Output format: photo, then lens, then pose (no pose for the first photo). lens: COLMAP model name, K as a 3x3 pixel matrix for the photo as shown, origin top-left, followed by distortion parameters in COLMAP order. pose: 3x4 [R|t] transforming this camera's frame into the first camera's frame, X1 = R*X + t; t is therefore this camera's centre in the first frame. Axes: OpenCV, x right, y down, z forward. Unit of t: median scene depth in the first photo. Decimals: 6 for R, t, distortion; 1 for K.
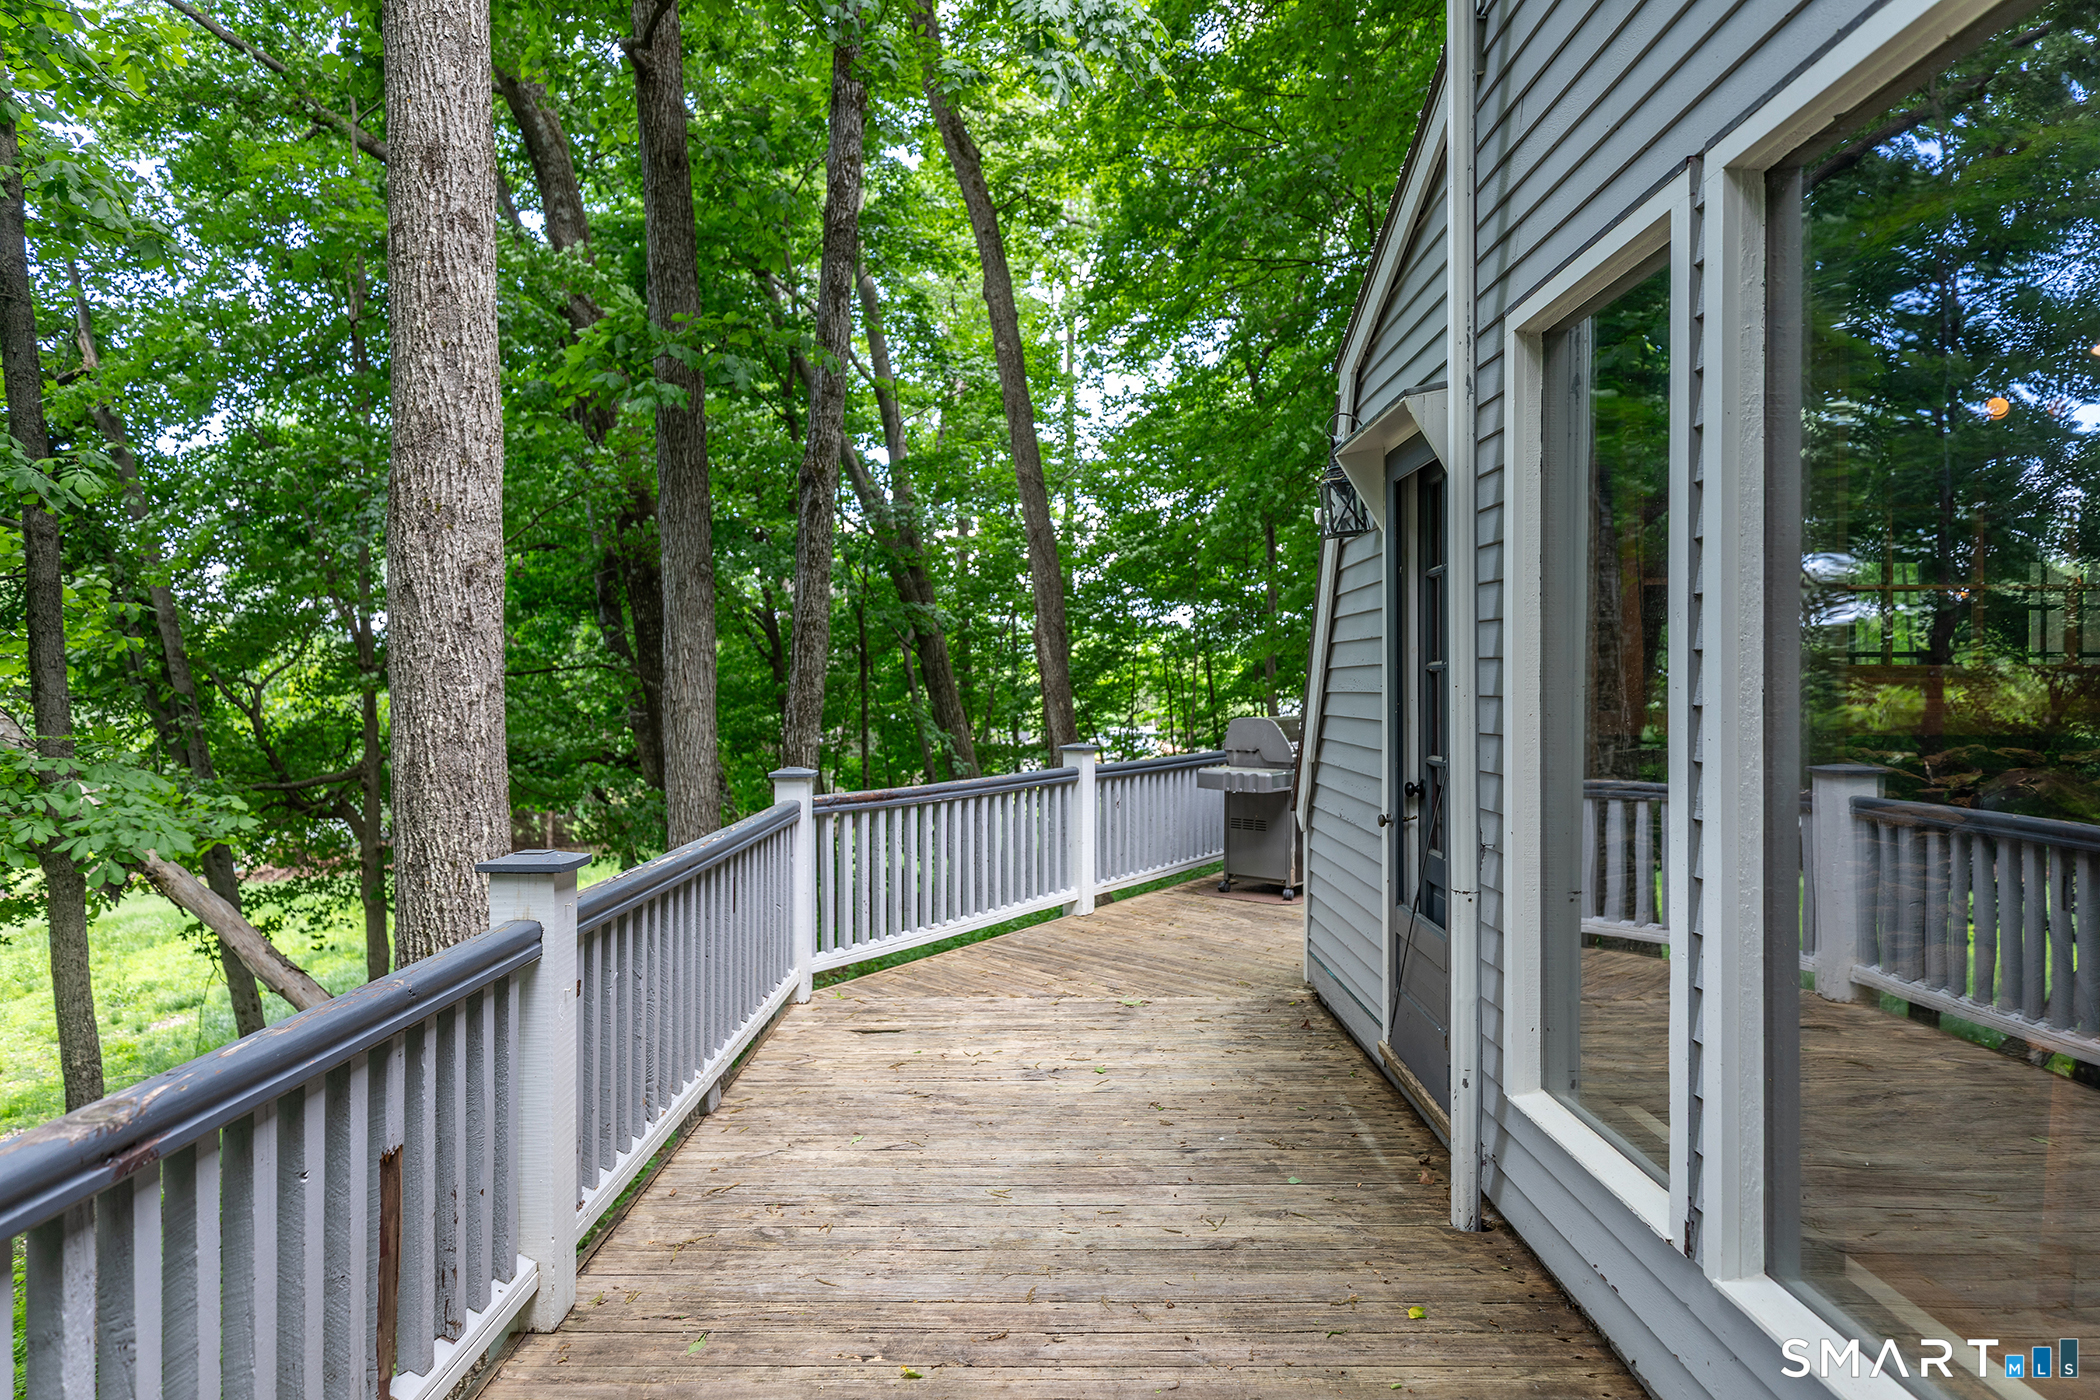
lens RADIAL K [[1463.5, 0, 1050.0], [0, 1463.5, 700.0], [0, 0, 1]] dist [-0.000935, -0.000198]
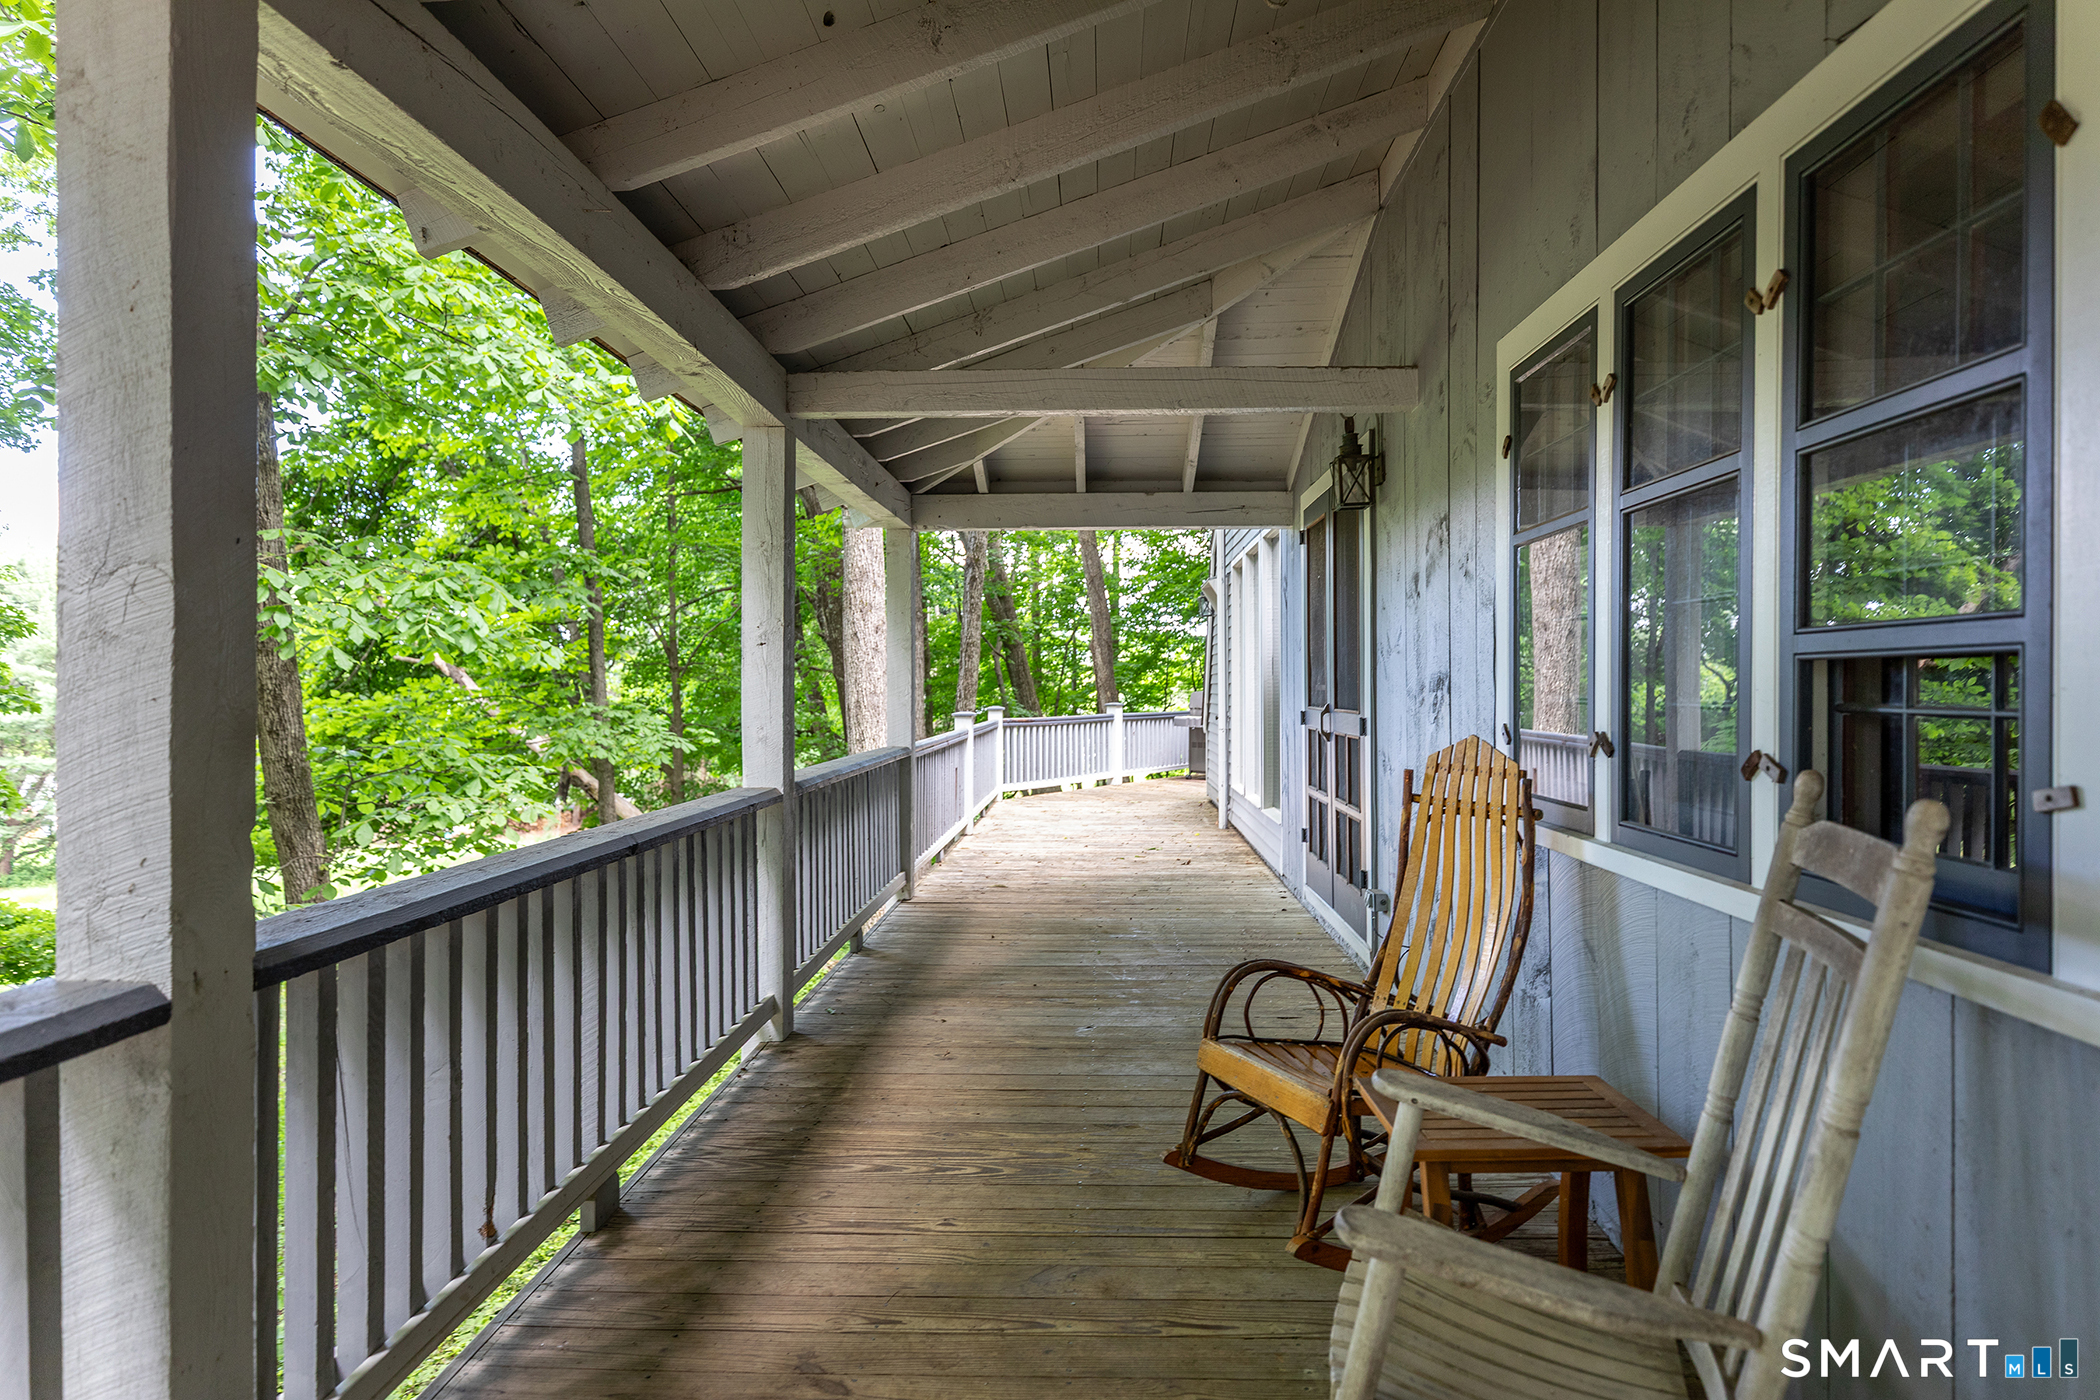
lens RADIAL K [[1260.8, 0, 1050.0], [0, 1260.8, 700.0], [0, 0, 1]] dist [0.051408, -0.029130]
pose [[0.999121, 0.000080, -0.041920, 0.000775], [-0.000061, 1.000000, 0.000451, 0.005925], [0.041920, -0.000448, 0.999121, -0.185897]]
